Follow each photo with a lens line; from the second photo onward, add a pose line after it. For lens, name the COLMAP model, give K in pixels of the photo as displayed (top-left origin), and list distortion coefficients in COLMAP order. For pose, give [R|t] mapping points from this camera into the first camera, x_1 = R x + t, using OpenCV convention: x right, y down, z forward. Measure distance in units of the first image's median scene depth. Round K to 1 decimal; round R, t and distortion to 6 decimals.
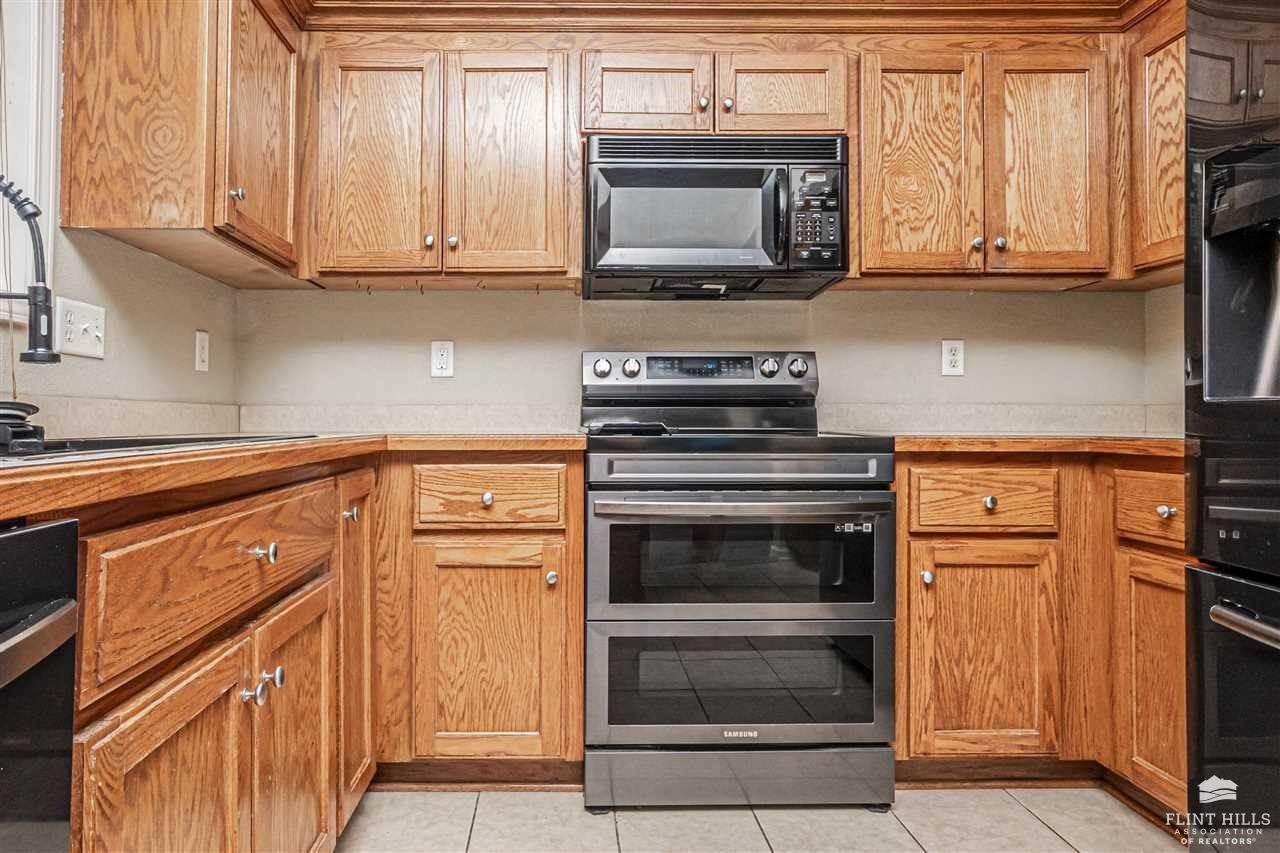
lens RADIAL K [[750.8, 0, 581.3], [0, 750.8, 396.7], [0, 0, 1]] dist [-0.010689, 0.023481]
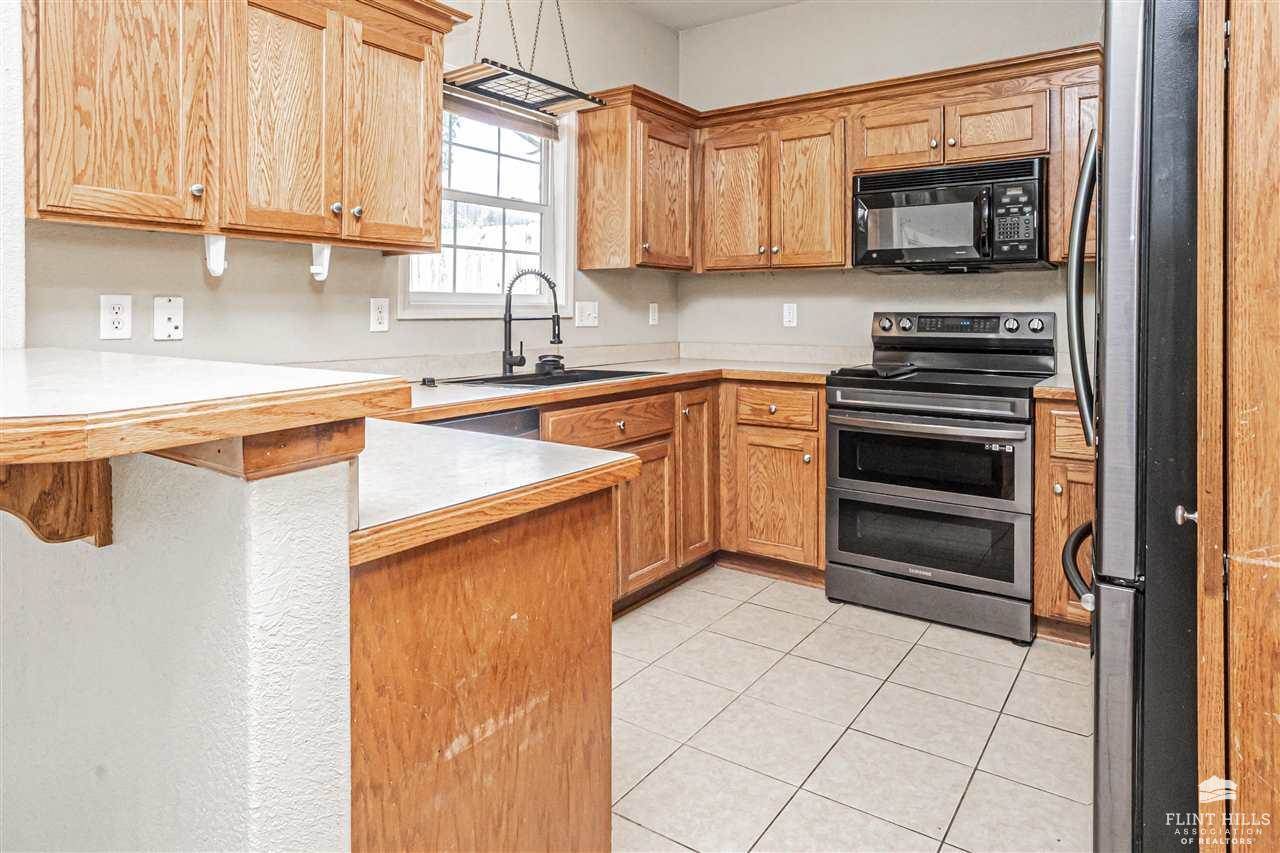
lens RADIAL K [[750.8, 0, 648.5], [0, 750.8, 312.9], [0, 0, 1]] dist [-0.010689, 0.023481]
pose [[0.811006, 0.003083, -0.585030, 0.651388], [0.013984, 0.999598, 0.024653, -0.131054], [0.584871, -0.028175, 0.810637, -0.563721]]
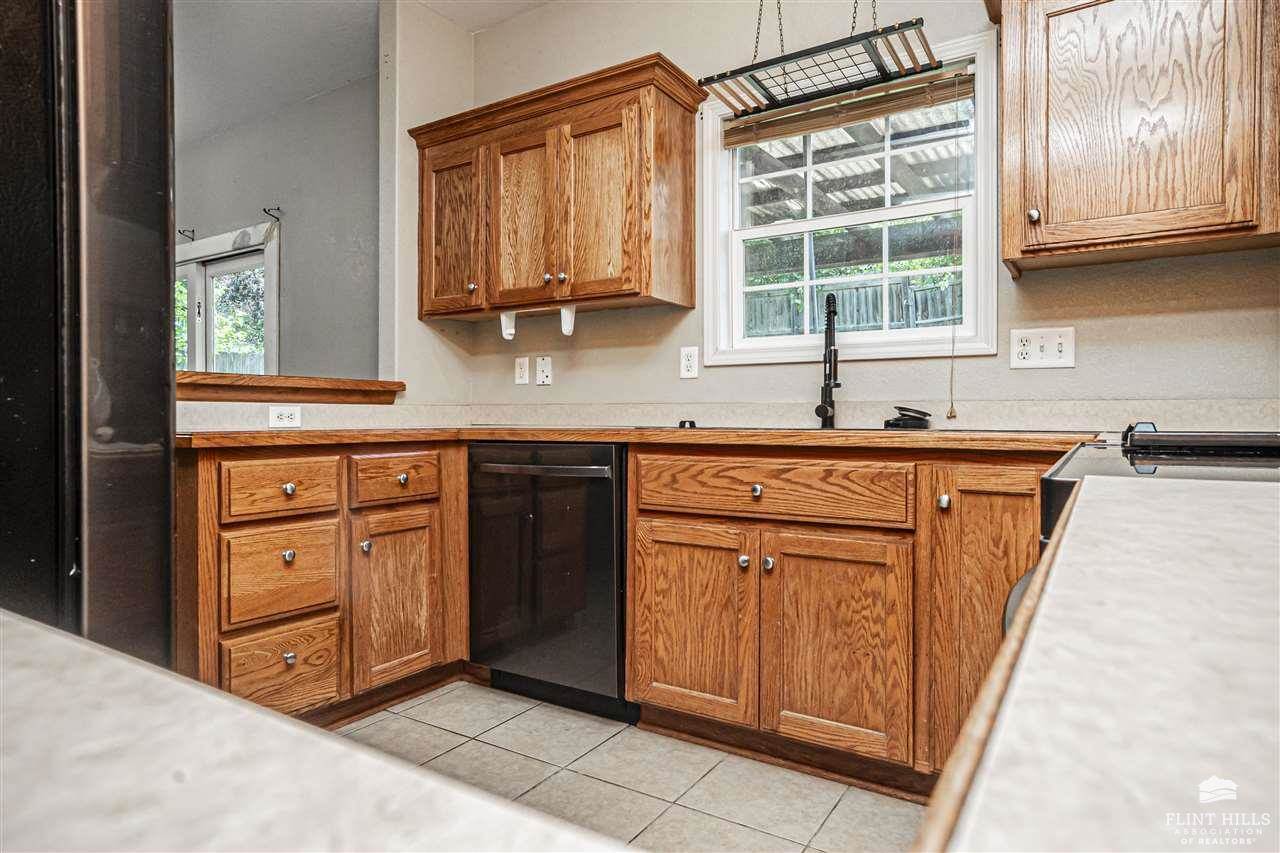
lens RADIAL K [[750.8, 0, 616.3], [0, 750.8, 414.4], [0, 0, 1]] dist [-0.010689, 0.023481]
pose [[-0.571171, -0.006749, -0.820803, 0.732053], [0.020213, 0.999547, -0.022284, 0.033978], [0.820582, -0.029319, -0.570777, 1.015934]]
